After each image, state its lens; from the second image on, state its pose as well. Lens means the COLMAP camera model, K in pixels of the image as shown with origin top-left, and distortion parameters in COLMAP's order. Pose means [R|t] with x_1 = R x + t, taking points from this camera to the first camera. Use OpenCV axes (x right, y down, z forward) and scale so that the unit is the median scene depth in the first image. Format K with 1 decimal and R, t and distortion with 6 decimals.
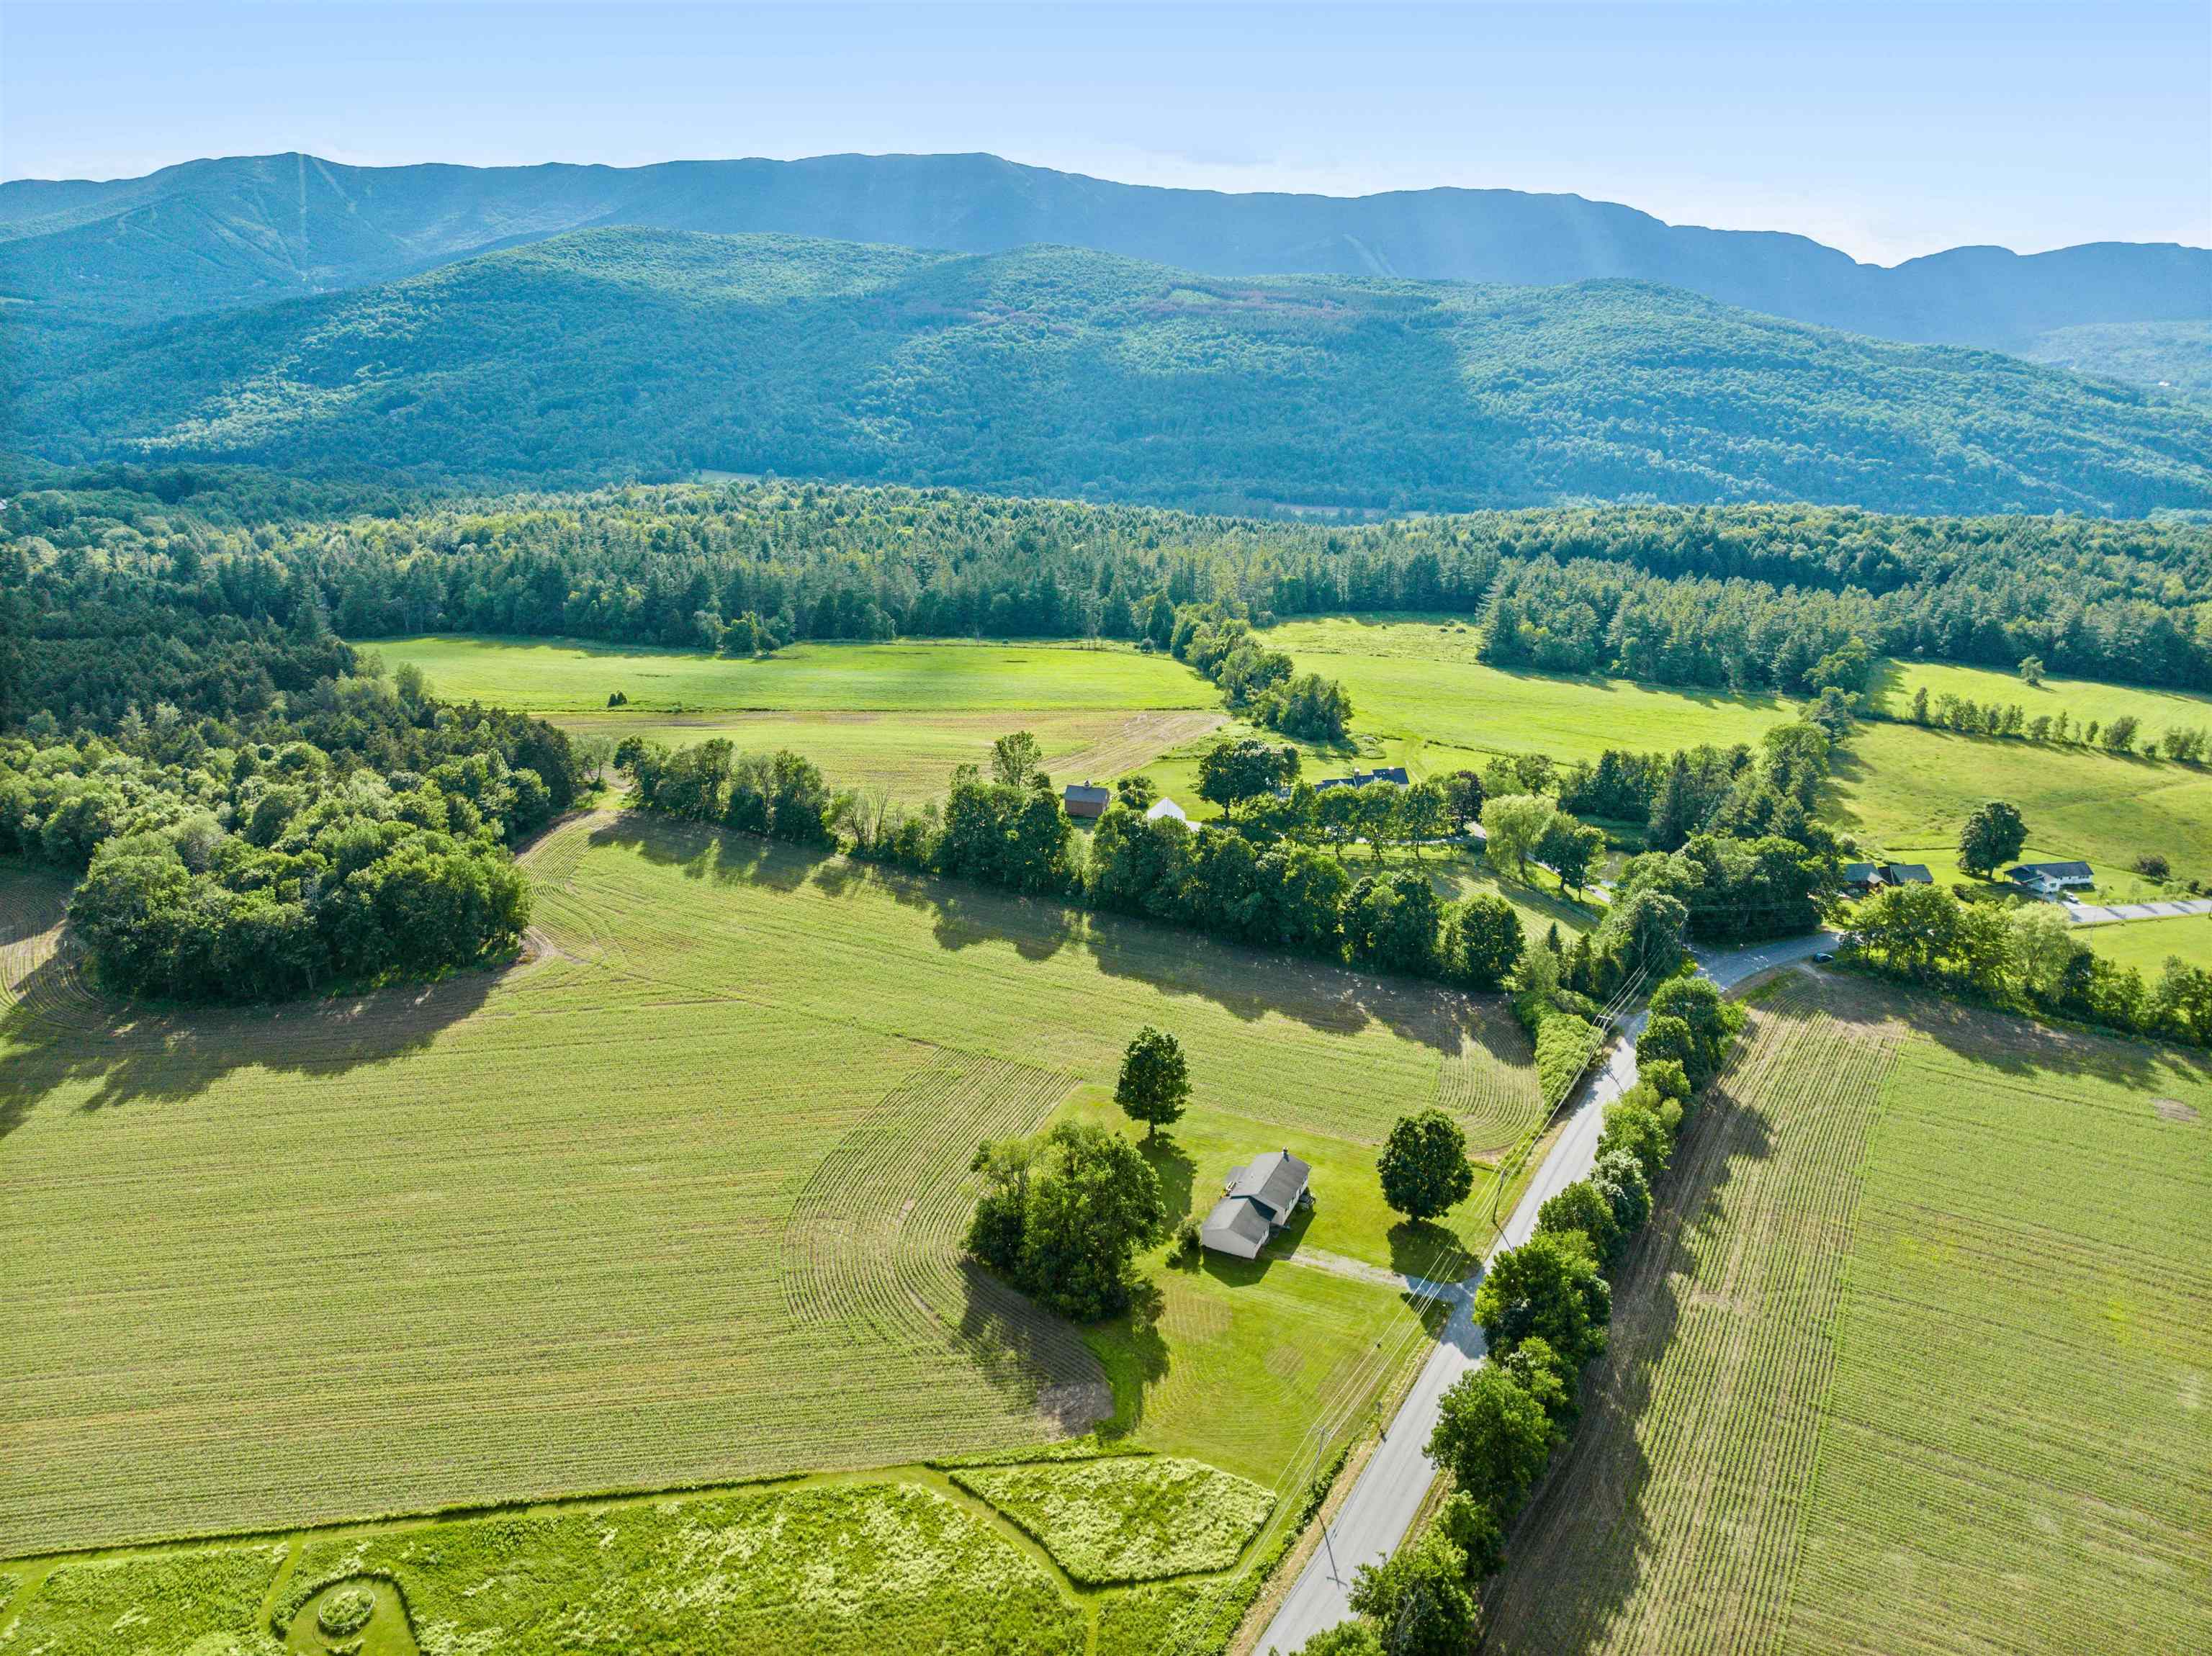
lens RADIAL K [[1551.6, 0, 1108.1], [0, 1551.6, 827.7], [0, 0, 1]] dist [-0.034648, 0.006687]
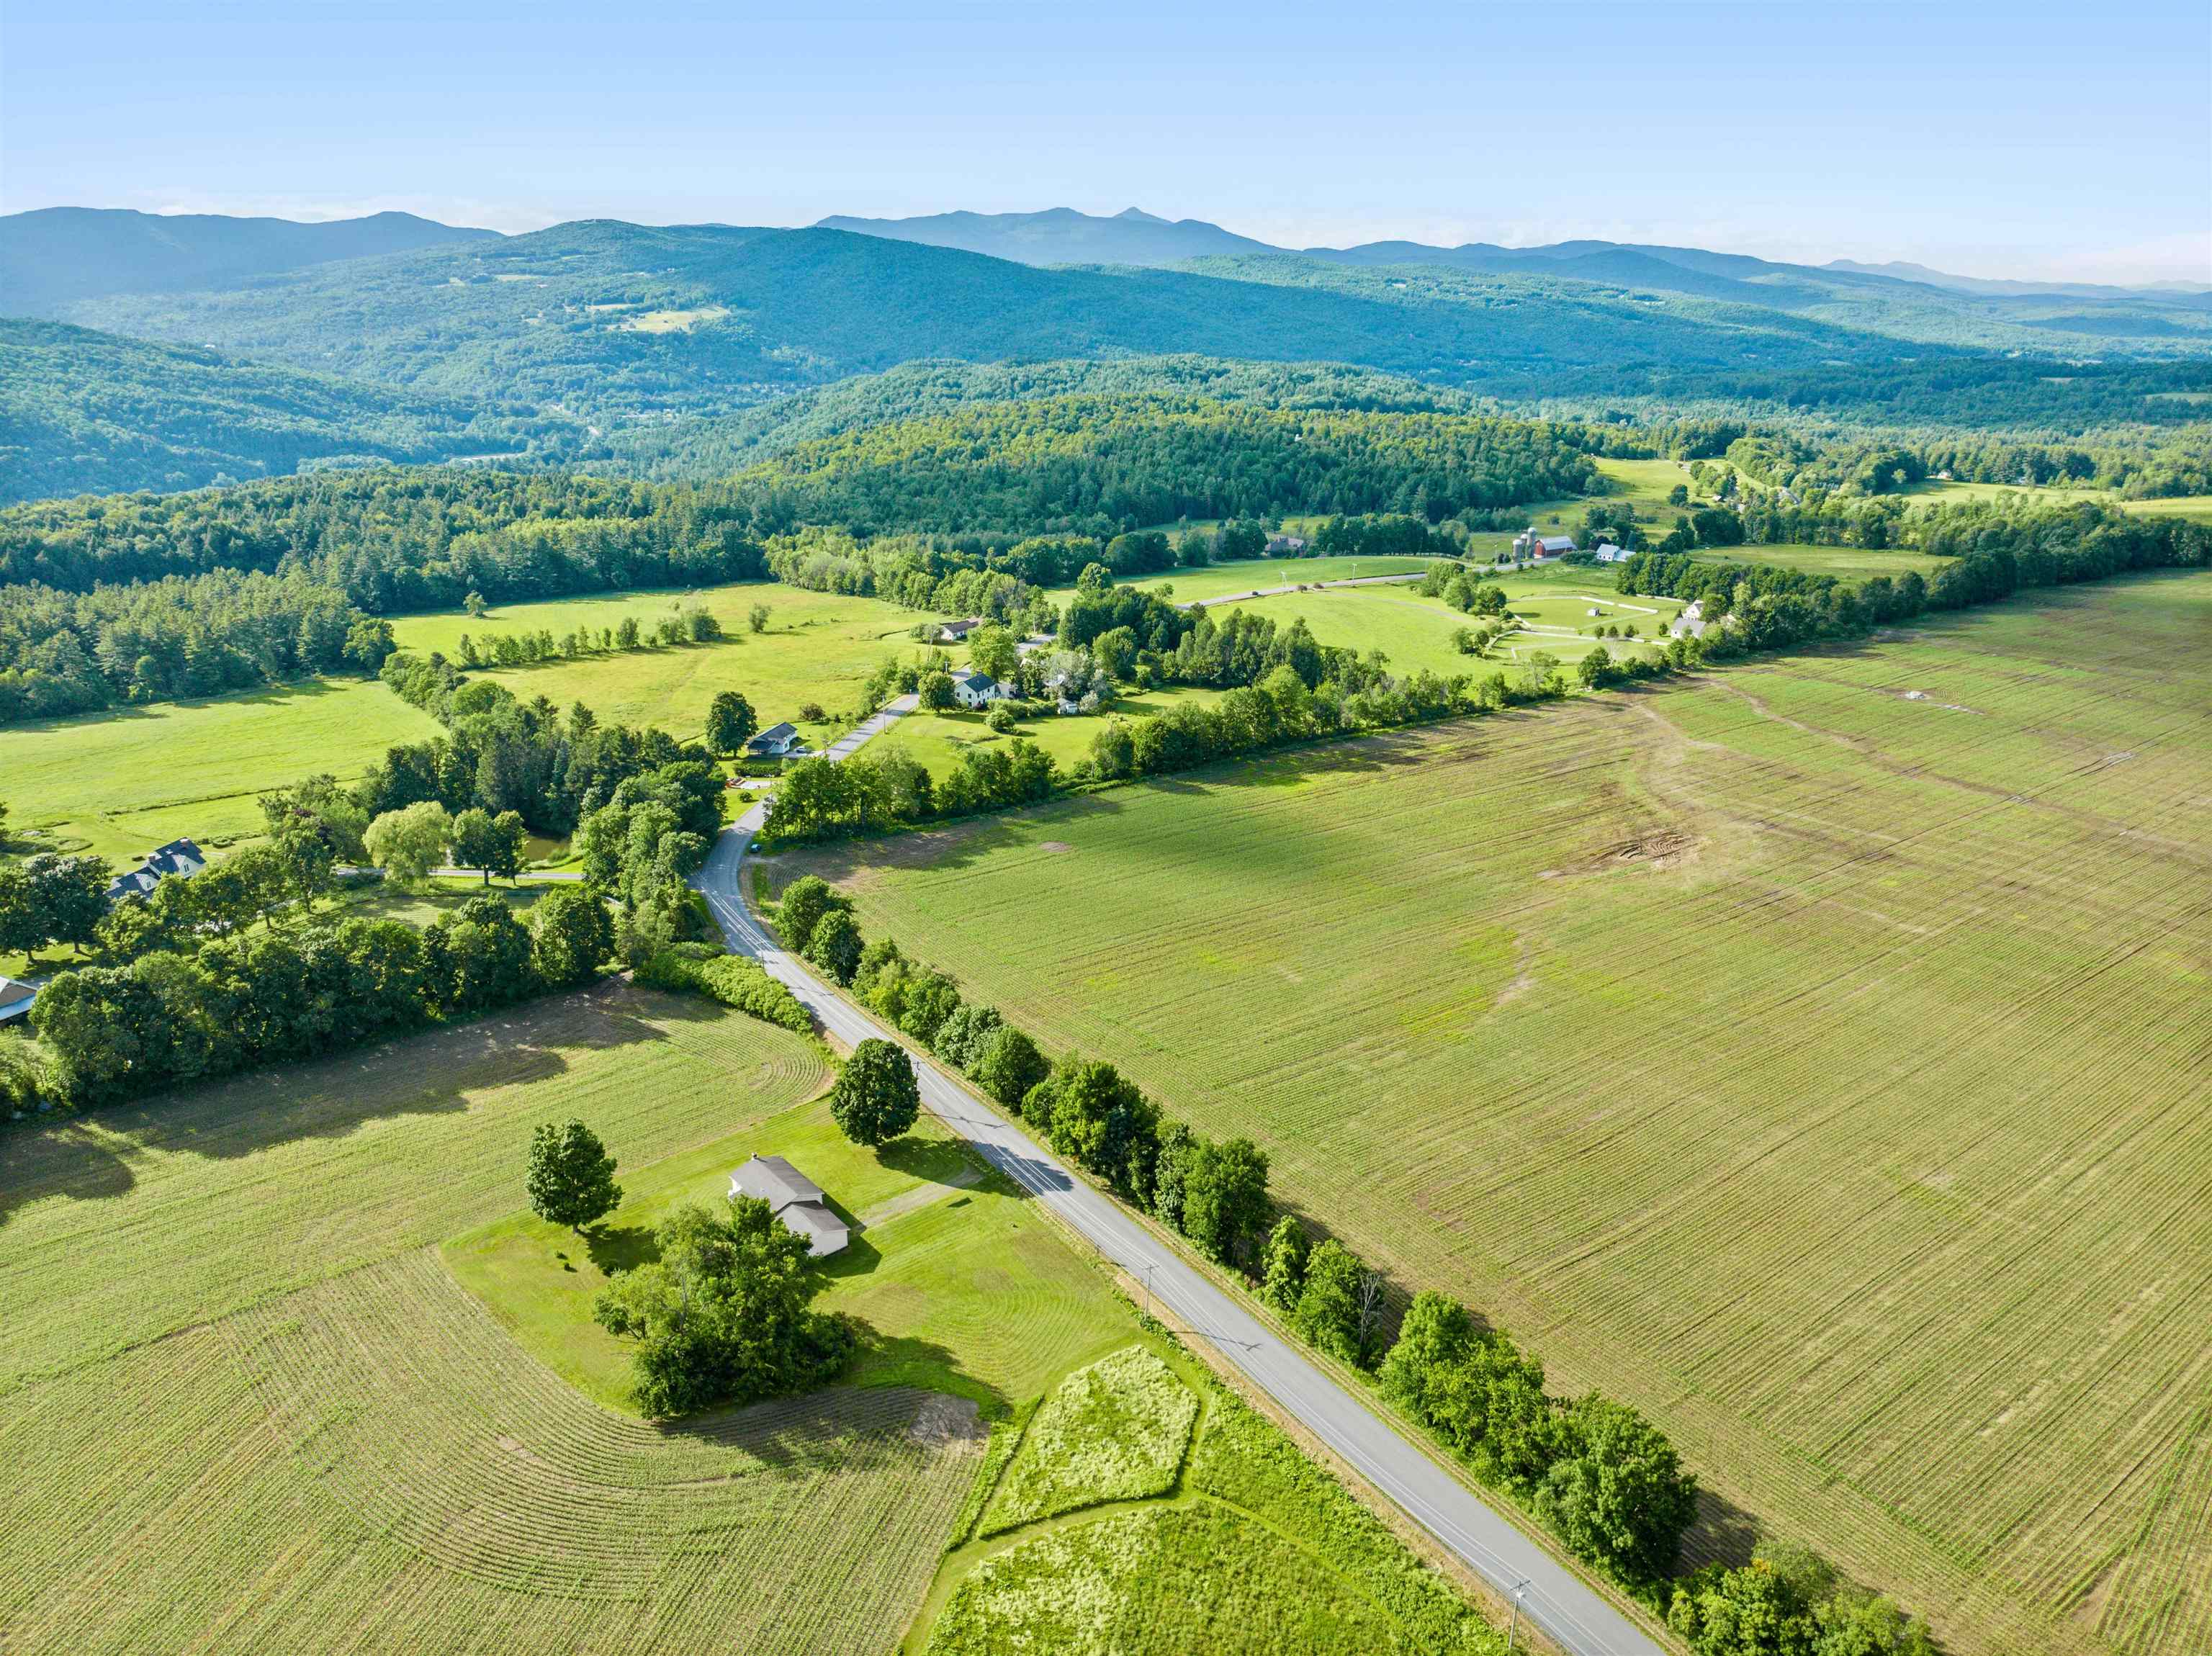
lens RADIAL K [[1551.6, 0, 1113.1], [0, 1551.6, 829.1], [0, 0, 1]] dist [-0.034648, 0.006687]
pose [[0.435101, -0.314268, 0.843755, -0.315635], [0.296702, 0.934811, 0.195182, -0.060915], [-0.850091, 0.165420, 0.499981, 0.172626]]
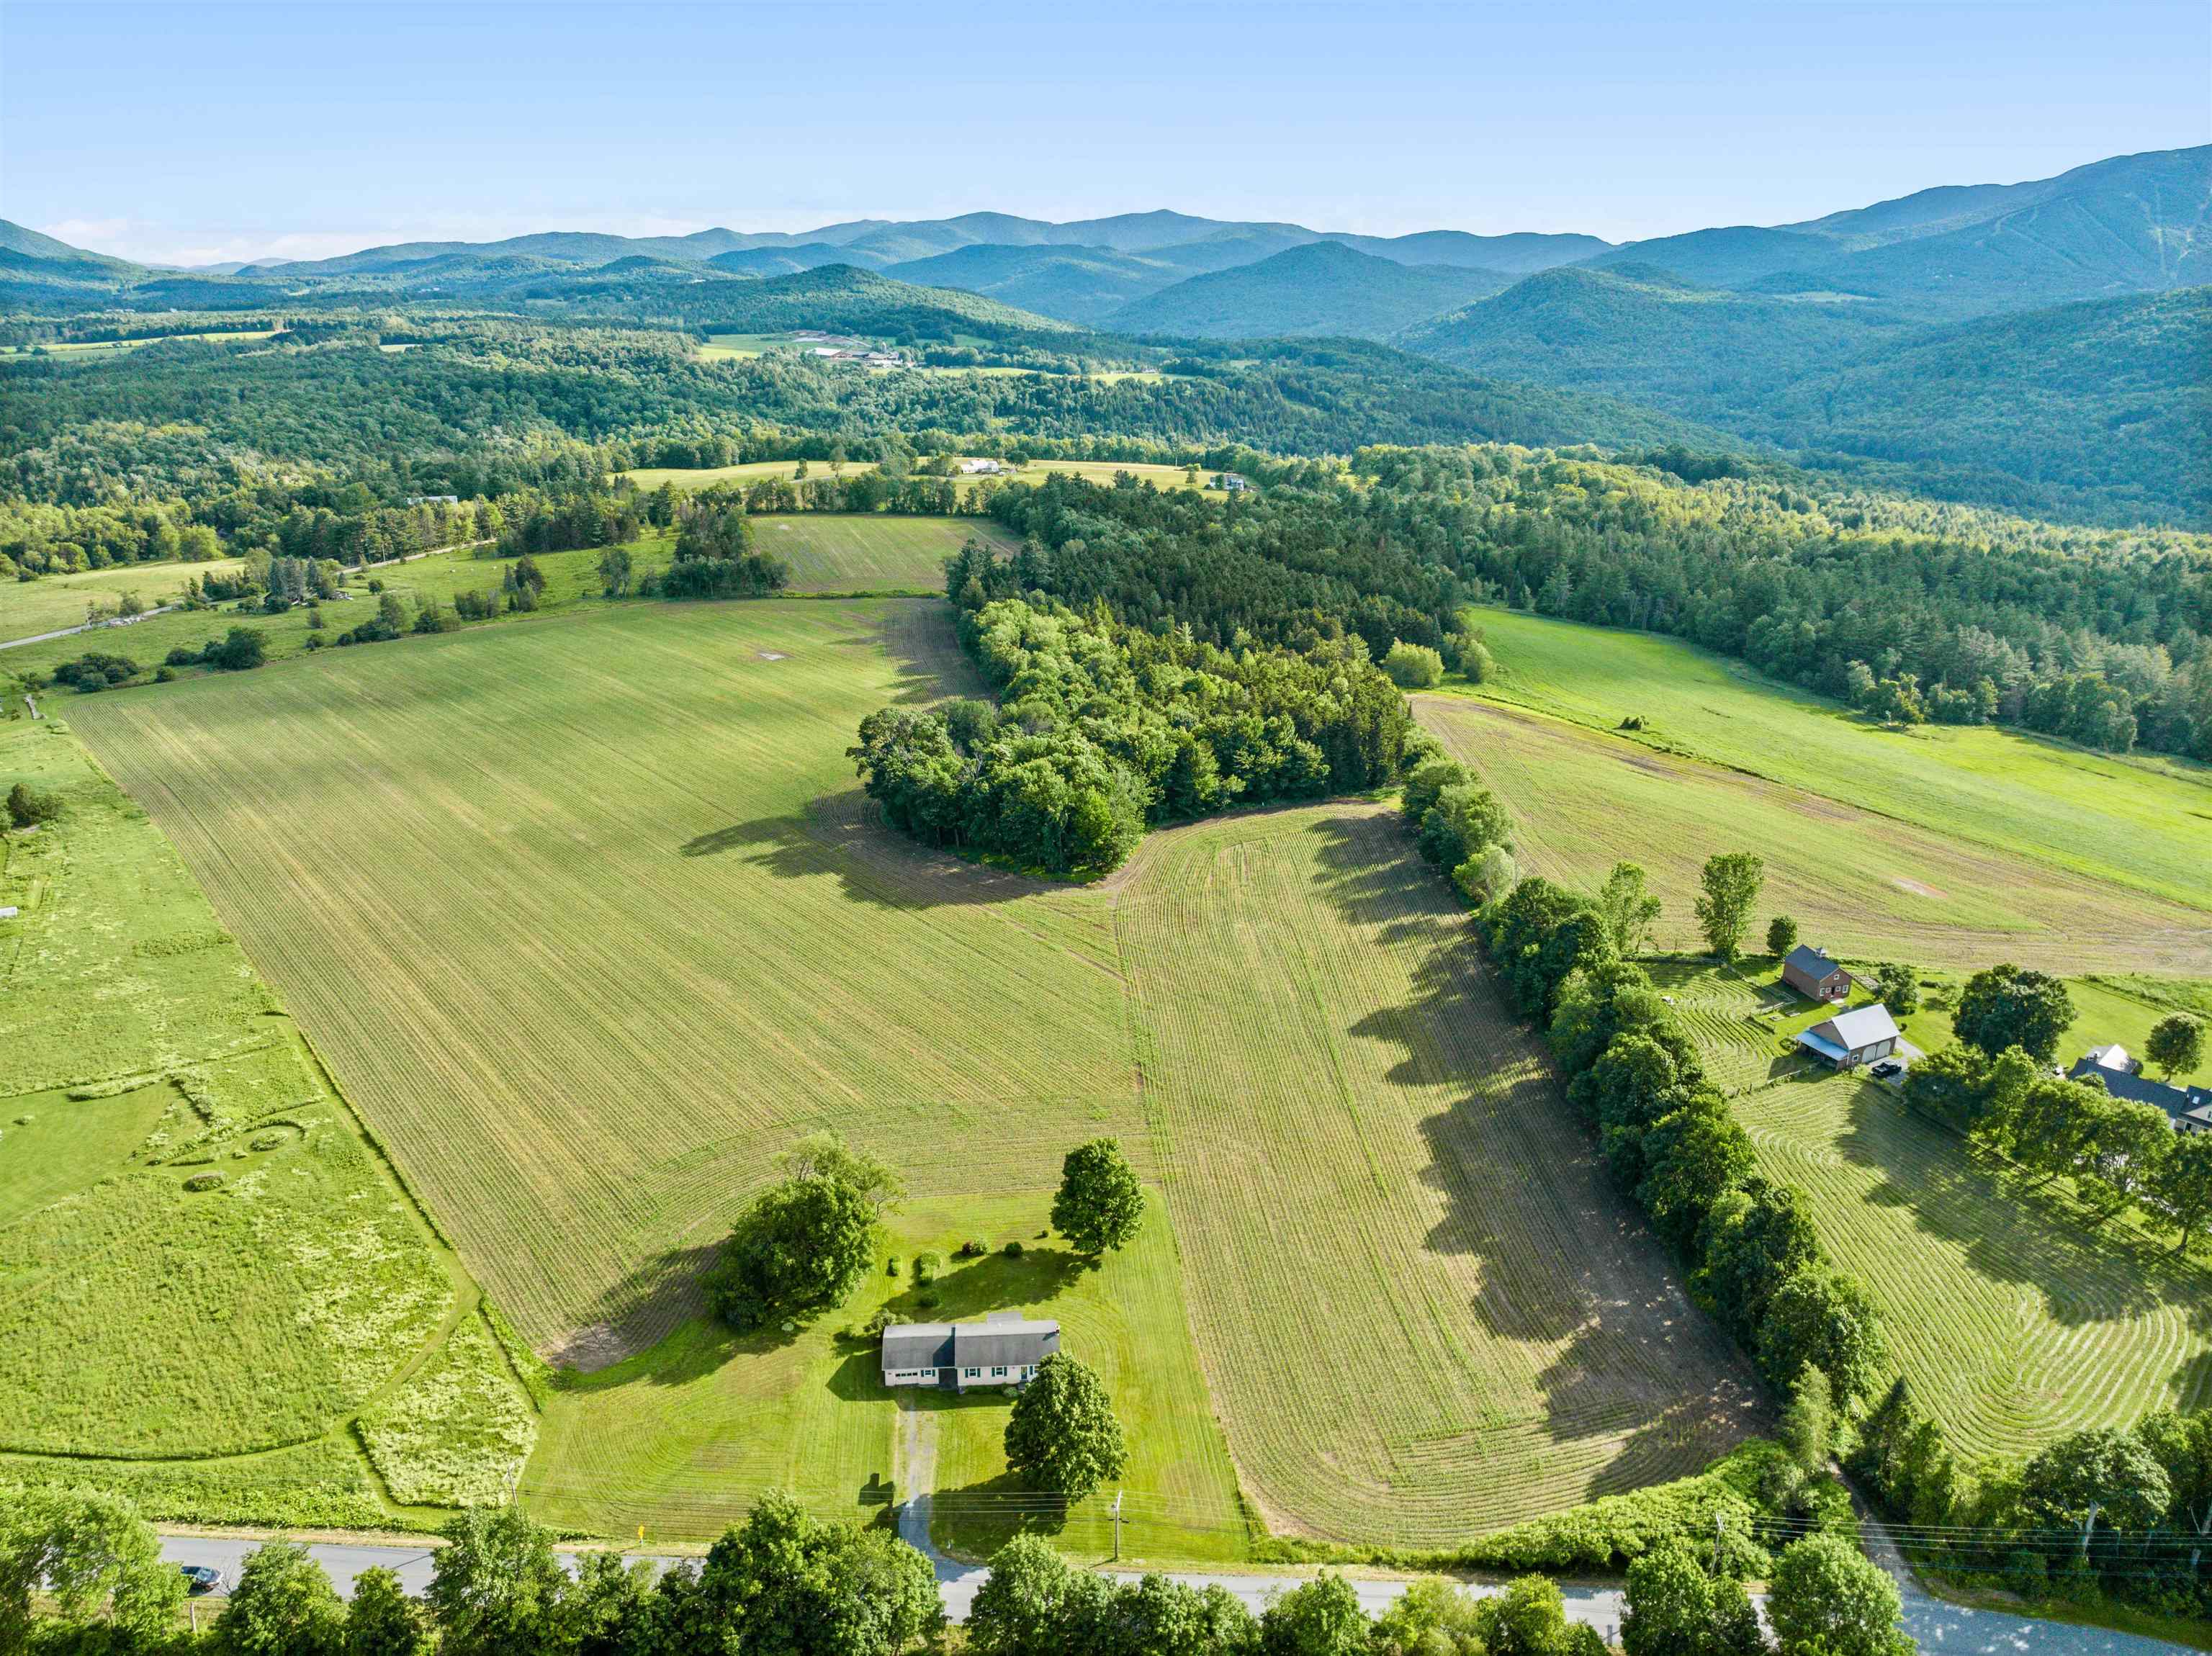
lens RADIAL K [[1551.6, 0, 1109.8], [0, 1551.6, 828.5], [0, 0, 1]] dist [-0.034648, 0.006687]
pose [[0.478448, 0.284075, -0.830896, 0.432151], [-0.284089, 0.945414, 0.159643, -0.107887], [0.830892, 0.159668, 0.533034, 0.317117]]
